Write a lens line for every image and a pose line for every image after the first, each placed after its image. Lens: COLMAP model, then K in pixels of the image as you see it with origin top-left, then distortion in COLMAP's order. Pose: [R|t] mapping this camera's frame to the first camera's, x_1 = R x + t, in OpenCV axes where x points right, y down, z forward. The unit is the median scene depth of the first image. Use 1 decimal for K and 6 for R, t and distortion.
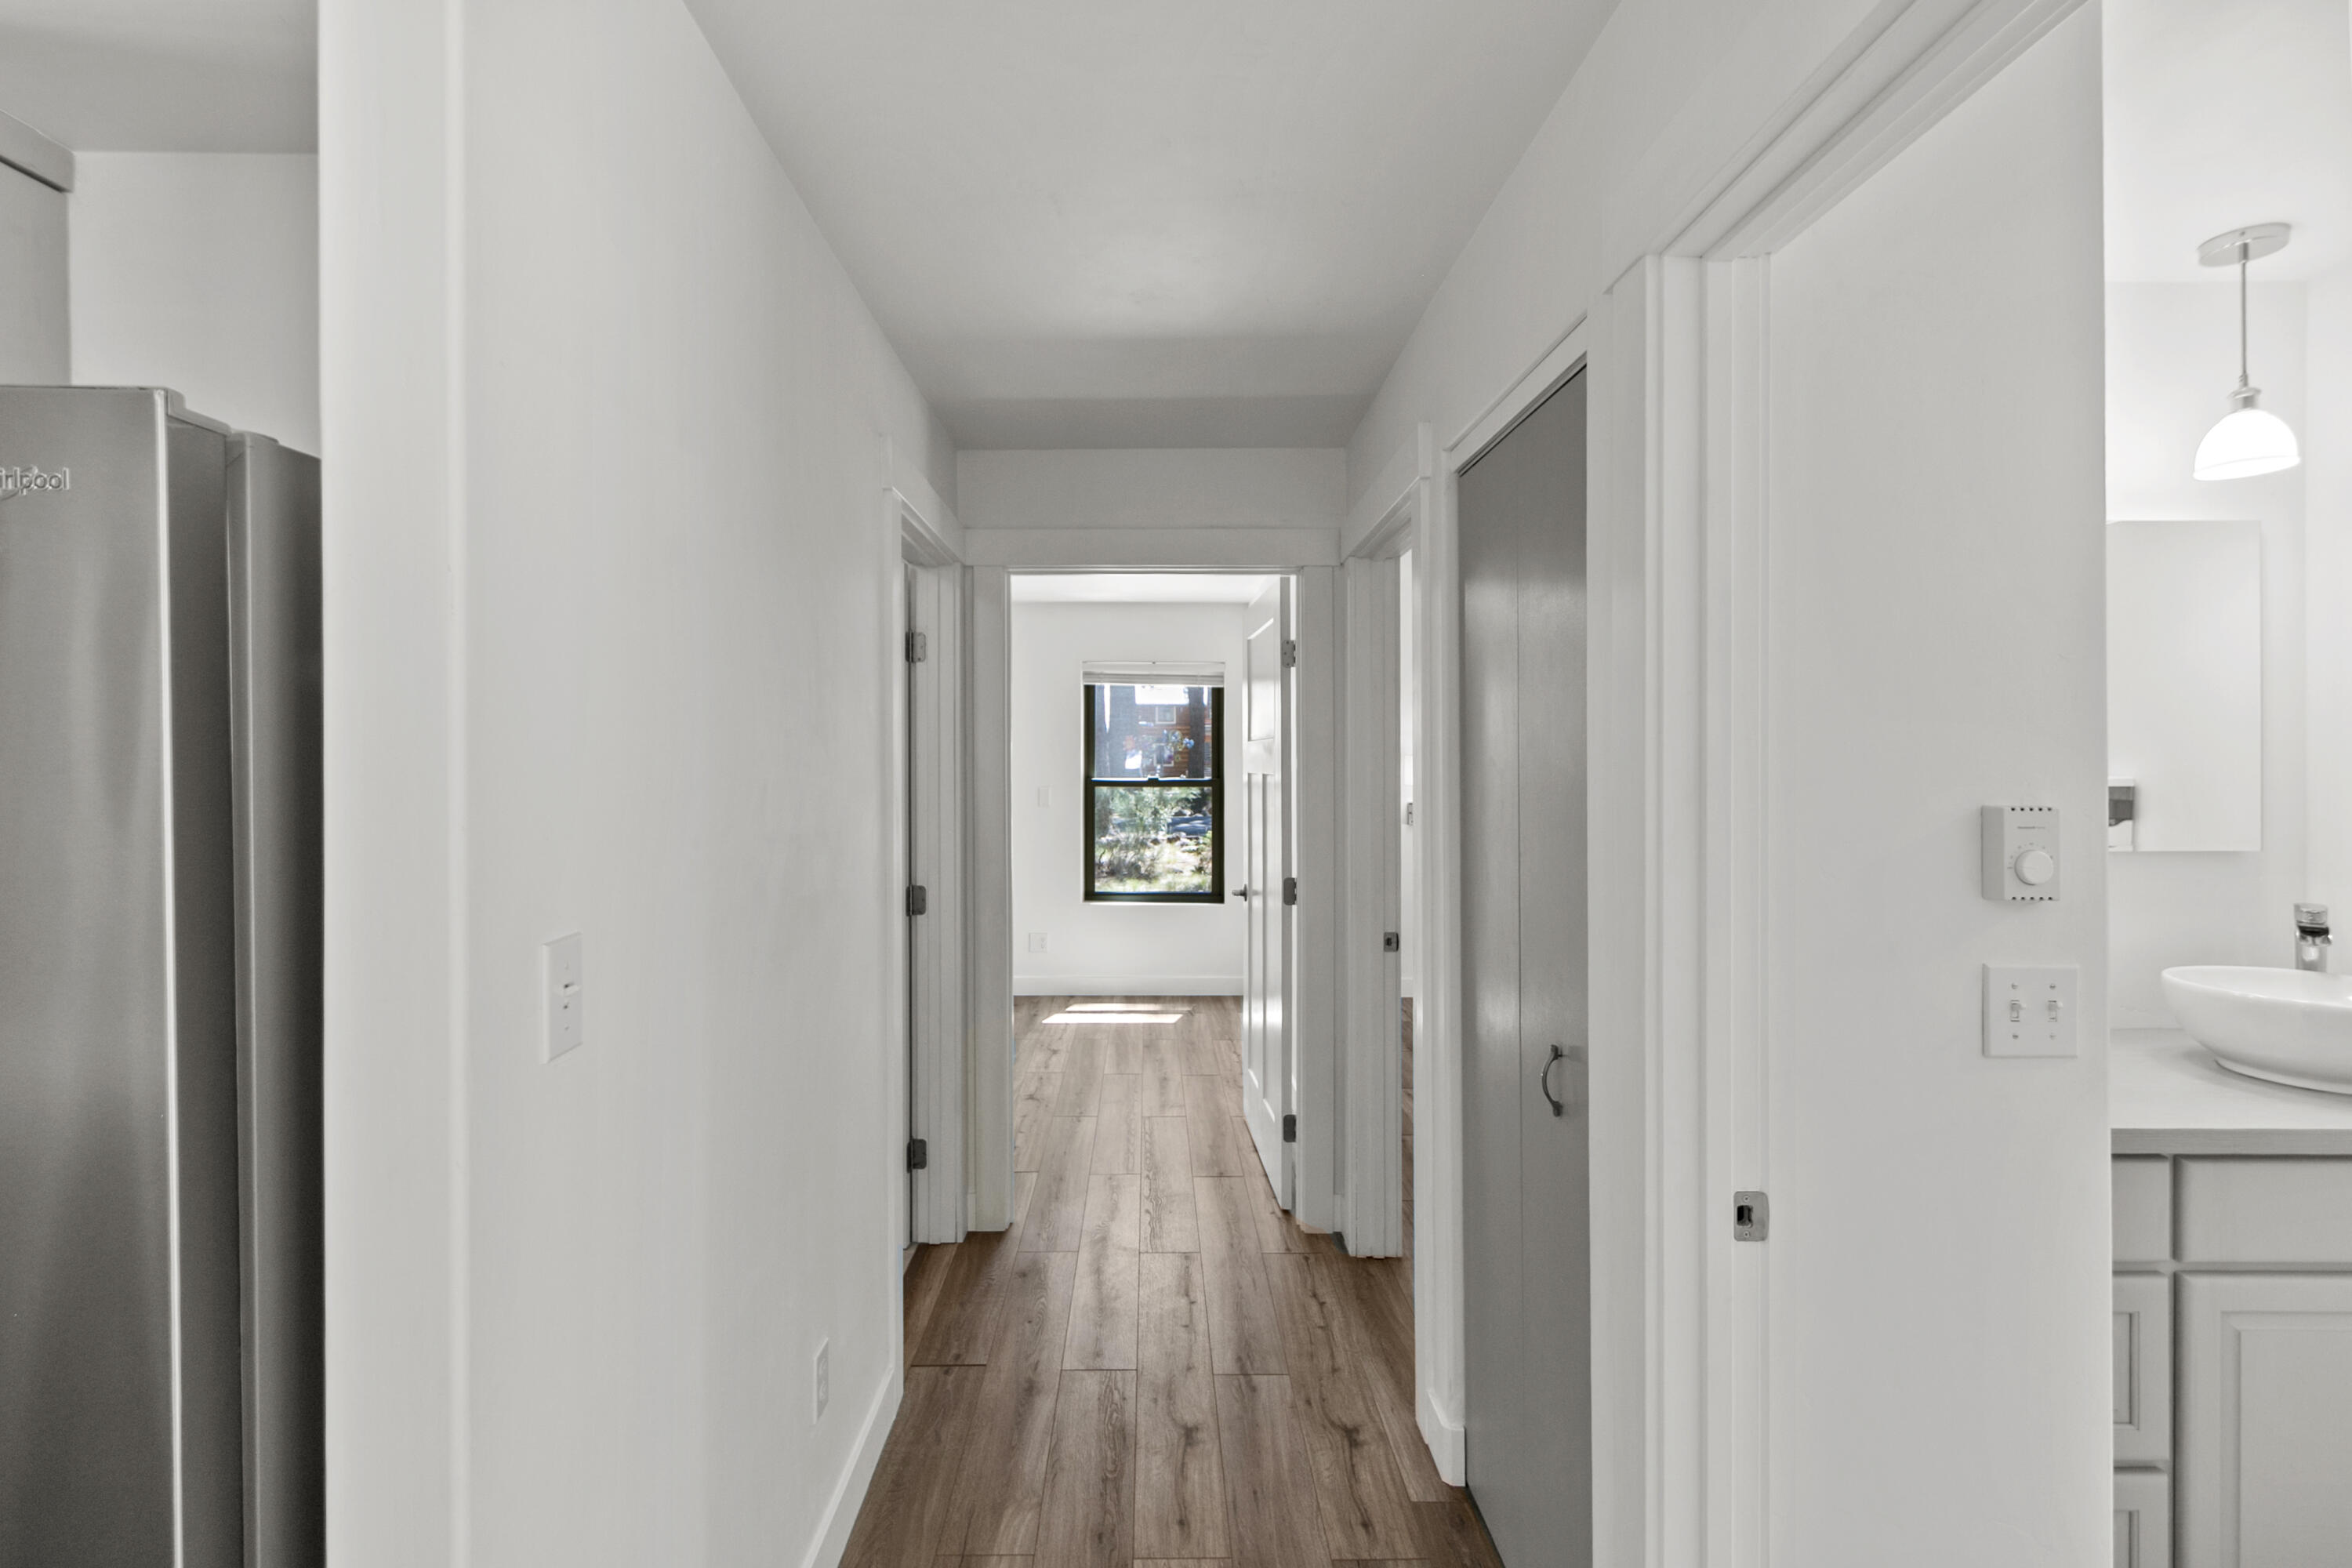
lens RADIAL K [[1090.1, 0, 1154.2], [0, 1090.1, 755.2], [0, 0, 1]] dist [0.000887, 0.000312]
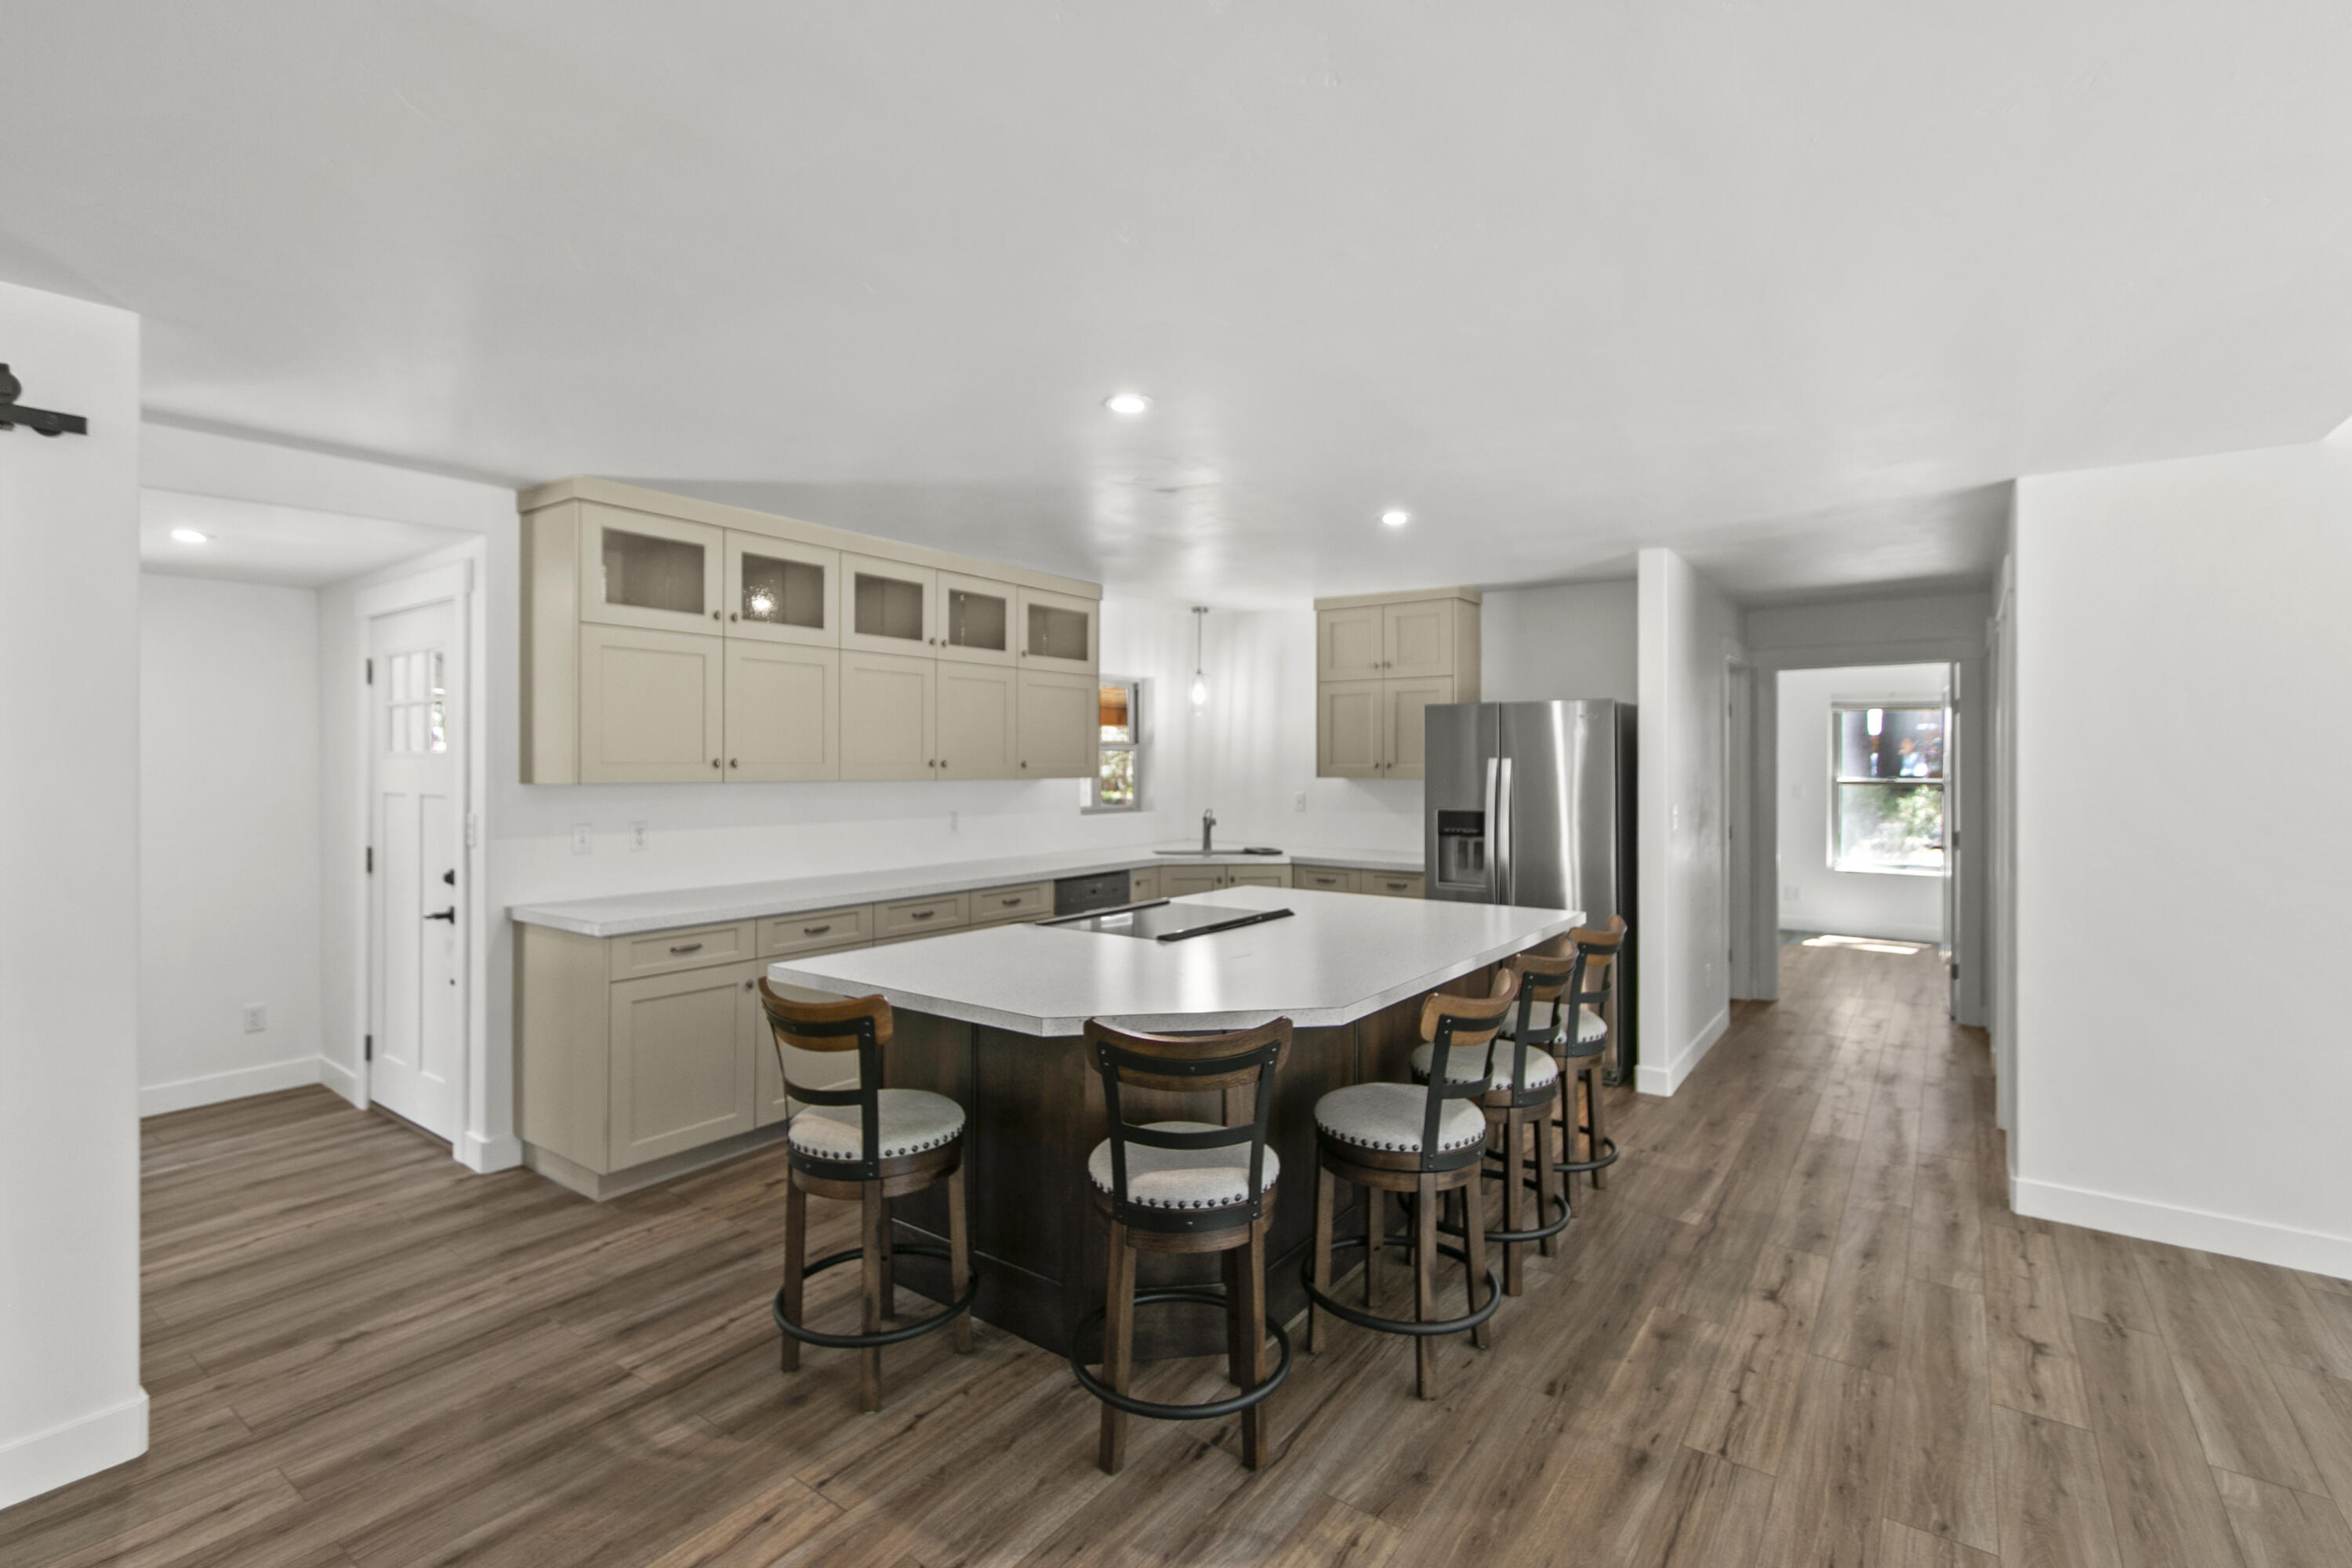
lens RADIAL K [[1090.1, 0, 1154.2], [0, 1090.1, 755.2], [0, 0, 1]] dist [0.000887, 0.000312]
pose [[0.800286, 0.001574, -0.599617, 0.216285], [-0.004881, 0.999981, -0.003890, 0.001632], [0.599599, 0.006040, 0.800278, -1.814831]]
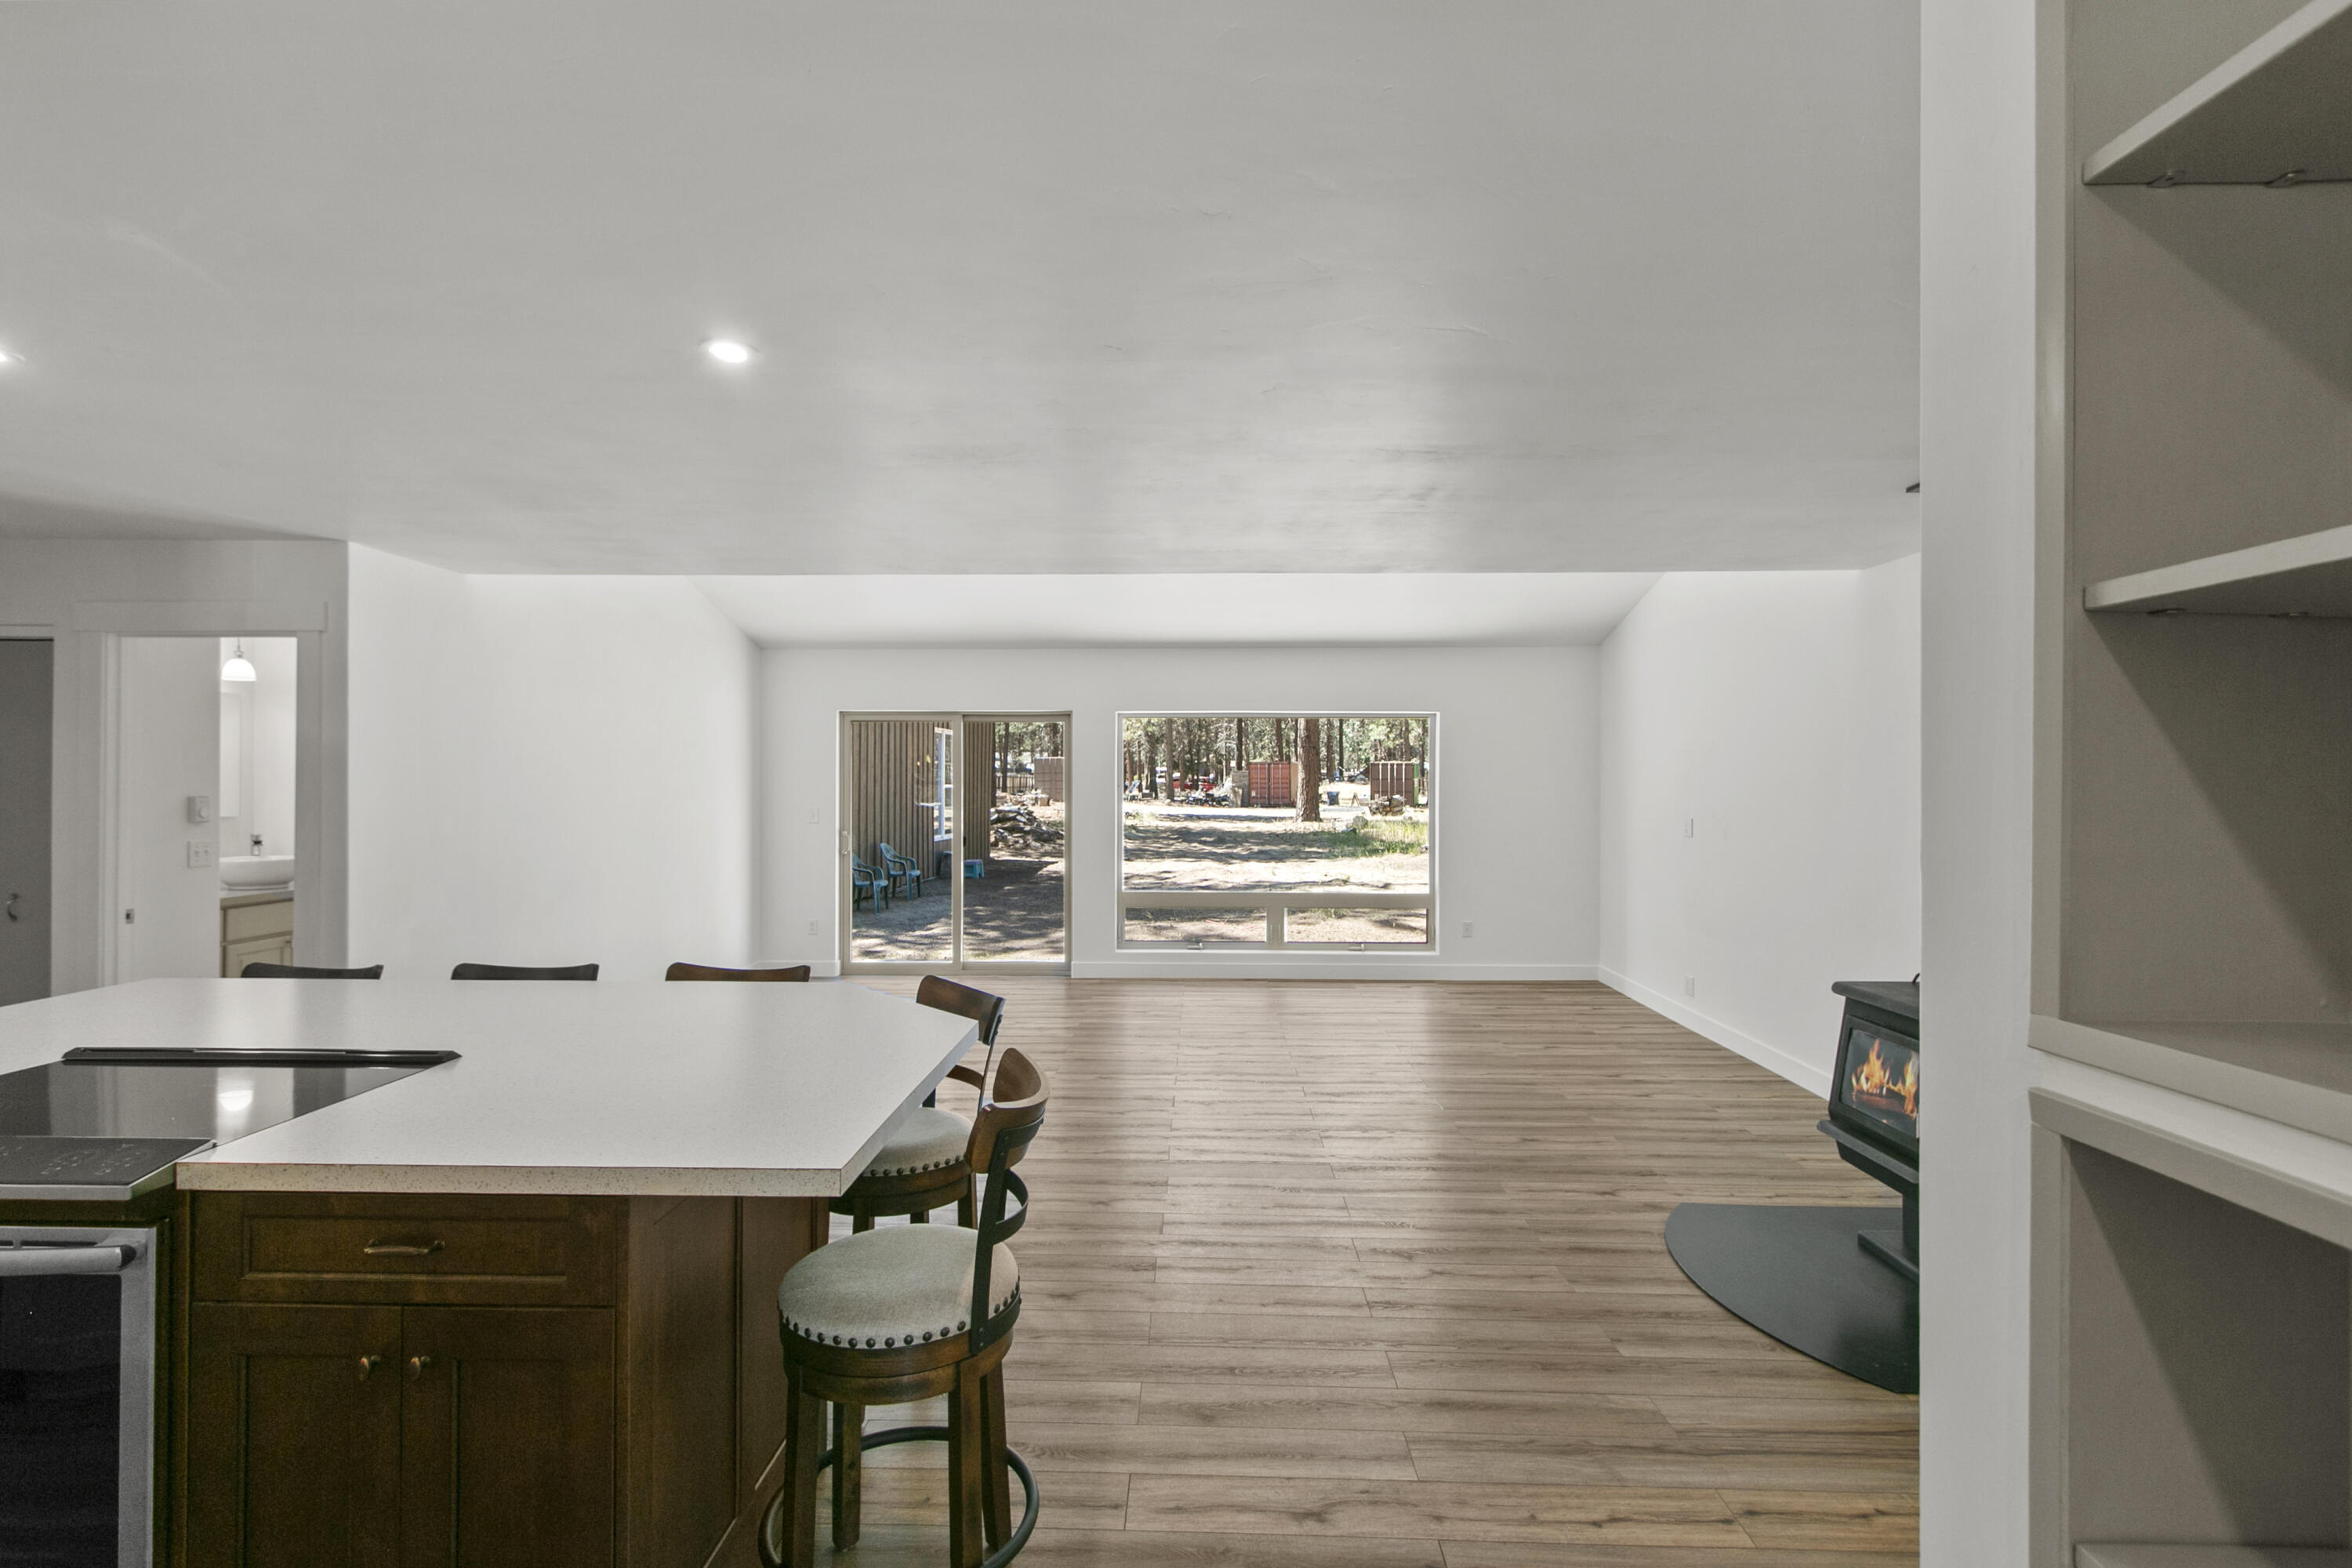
lens RADIAL K [[1118.4, 0, 1167.8], [0, 1118.4, 775.8], [0, 0, 1]] dist [0.000017, -0.000004]
pose [[0.031535, 0.007729, 0.999473, -1.566411], [-0.002823, 0.999967, -0.007644, 0.003246], [-0.999499, -0.002580, 0.031556, -1.290389]]
